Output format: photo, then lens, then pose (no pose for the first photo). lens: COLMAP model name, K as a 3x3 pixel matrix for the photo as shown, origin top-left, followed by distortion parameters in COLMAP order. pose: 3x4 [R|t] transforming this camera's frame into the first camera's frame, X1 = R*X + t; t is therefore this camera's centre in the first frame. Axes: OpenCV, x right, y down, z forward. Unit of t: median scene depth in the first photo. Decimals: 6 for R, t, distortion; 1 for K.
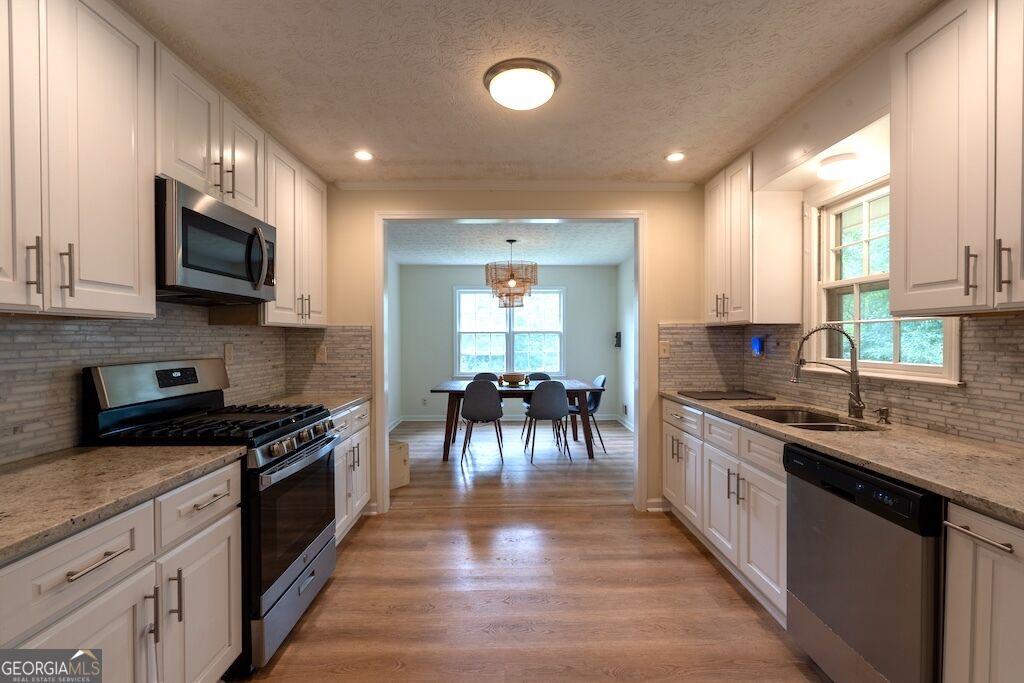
lens RADIAL K [[450.1, 0, 512.0], [0, 450.1, 341.8], [0, 0, 1]] dist [-0.000775, 0.000053]
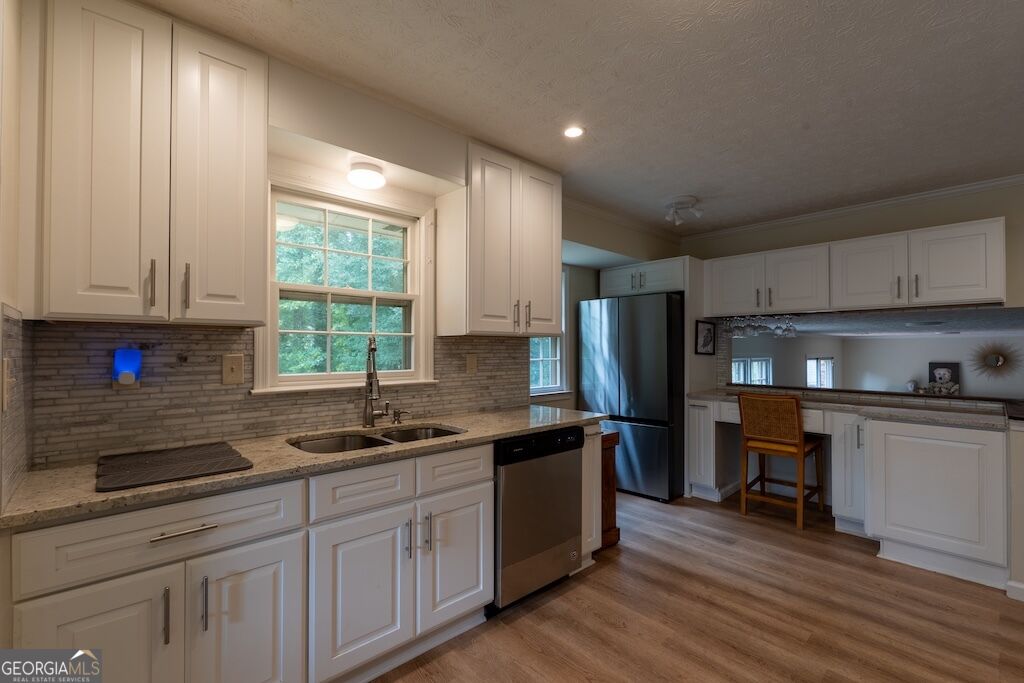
lens RADIAL K [[450.1, 0, 514.6], [0, 450.1, 342.1], [0, 0, 1]] dist [-0.000775, 0.000053]
pose [[-0.665814, 0.014793, 0.745971, -0.184676], [0.007171, 0.999884, -0.013428, -0.008075], [-0.746083, -0.003591, -0.665843, 1.179495]]
